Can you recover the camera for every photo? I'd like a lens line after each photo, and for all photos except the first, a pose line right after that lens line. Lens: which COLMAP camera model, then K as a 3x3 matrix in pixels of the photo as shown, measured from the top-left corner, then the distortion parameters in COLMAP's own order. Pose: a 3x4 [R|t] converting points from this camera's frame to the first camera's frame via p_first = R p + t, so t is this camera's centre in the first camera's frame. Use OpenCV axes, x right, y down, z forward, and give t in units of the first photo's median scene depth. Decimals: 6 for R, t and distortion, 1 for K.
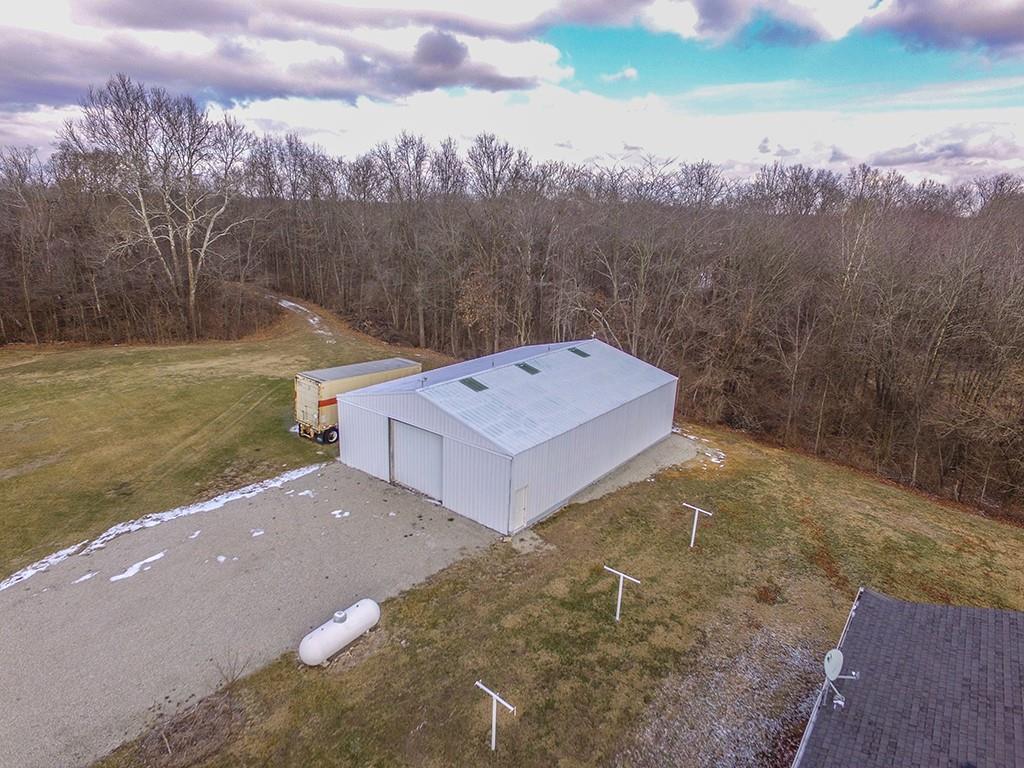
lens RADIAL K [[608.9, 0, 512.0], [0, 608.9, 384.0], [0, 0, 1]] dist [0.003380, 0.005113]
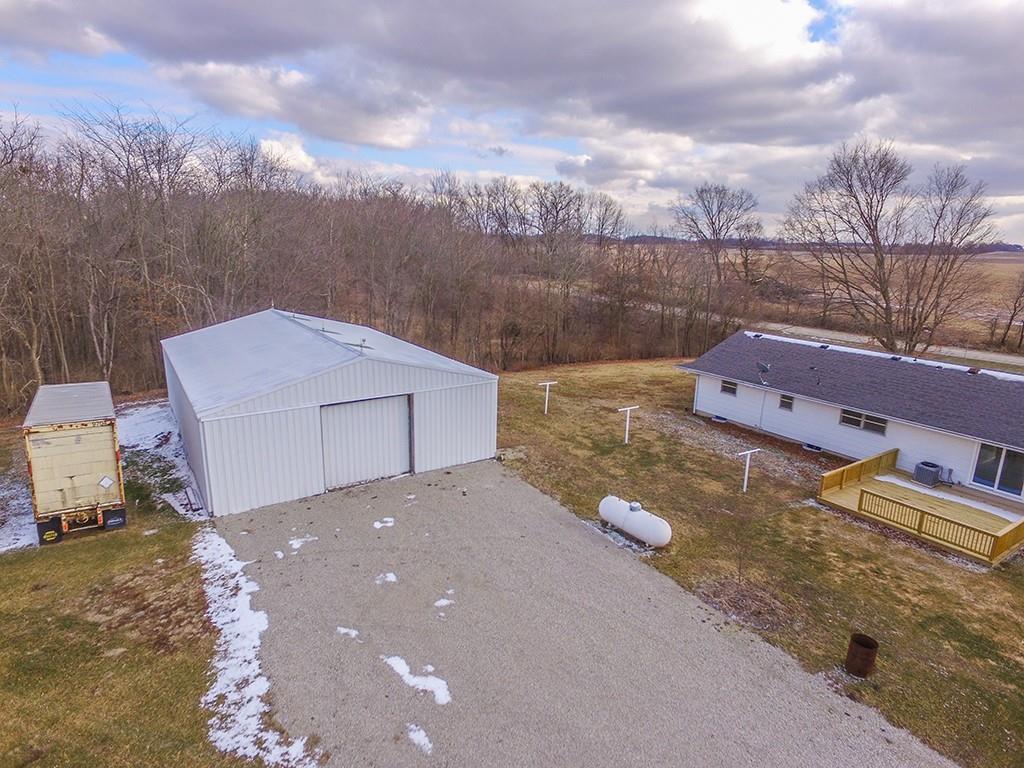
lens RADIAL K [[587.1, 0, 516.0], [0, 587.1, 345.8], [0, 0, 1]] dist [-0.002654, 0.001229]
pose [[0.303346, -0.191791, 0.933379, -0.976626], [0.249492, 0.961349, 0.116454, -0.056799], [-0.919638, 0.197544, 0.339472, 0.595705]]
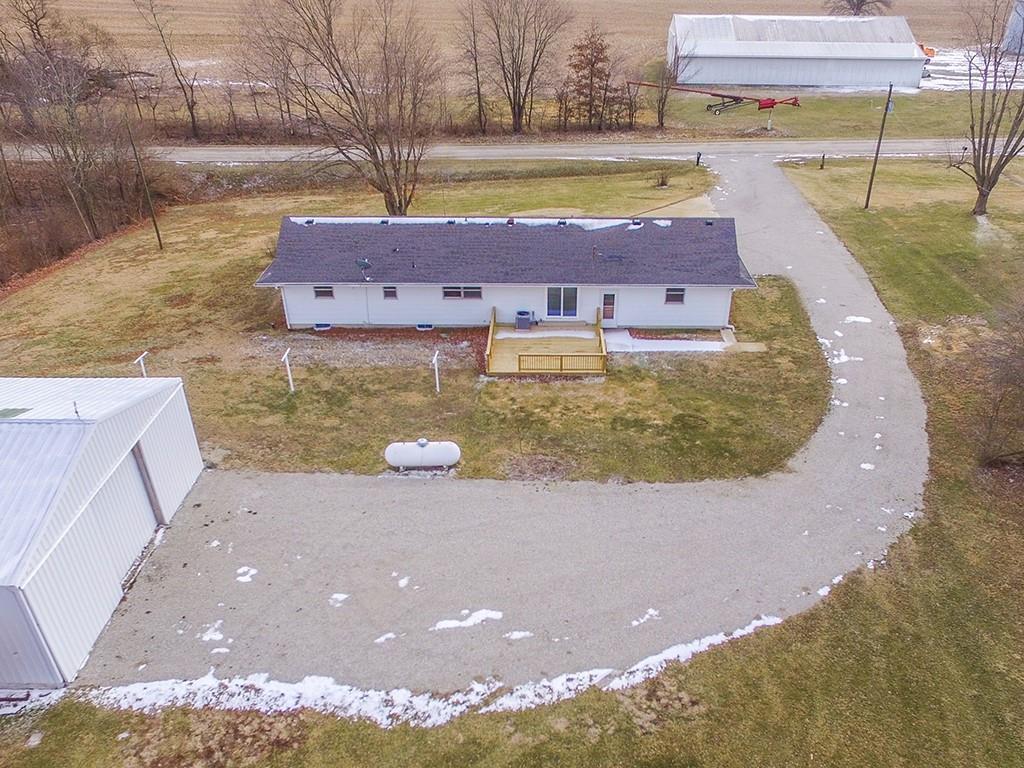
lens RADIAL K [[920.7, 0, 512.0], [0, 920.7, 384.0], [0, 0, 1]] dist [-0.000793, 0.002101]
pose [[-0.607043, -0.377235, 0.699423, -1.275168], [0.203730, 0.776850, 0.595817, -0.611938], [-0.768110, 0.504180, -0.394728, 1.179381]]
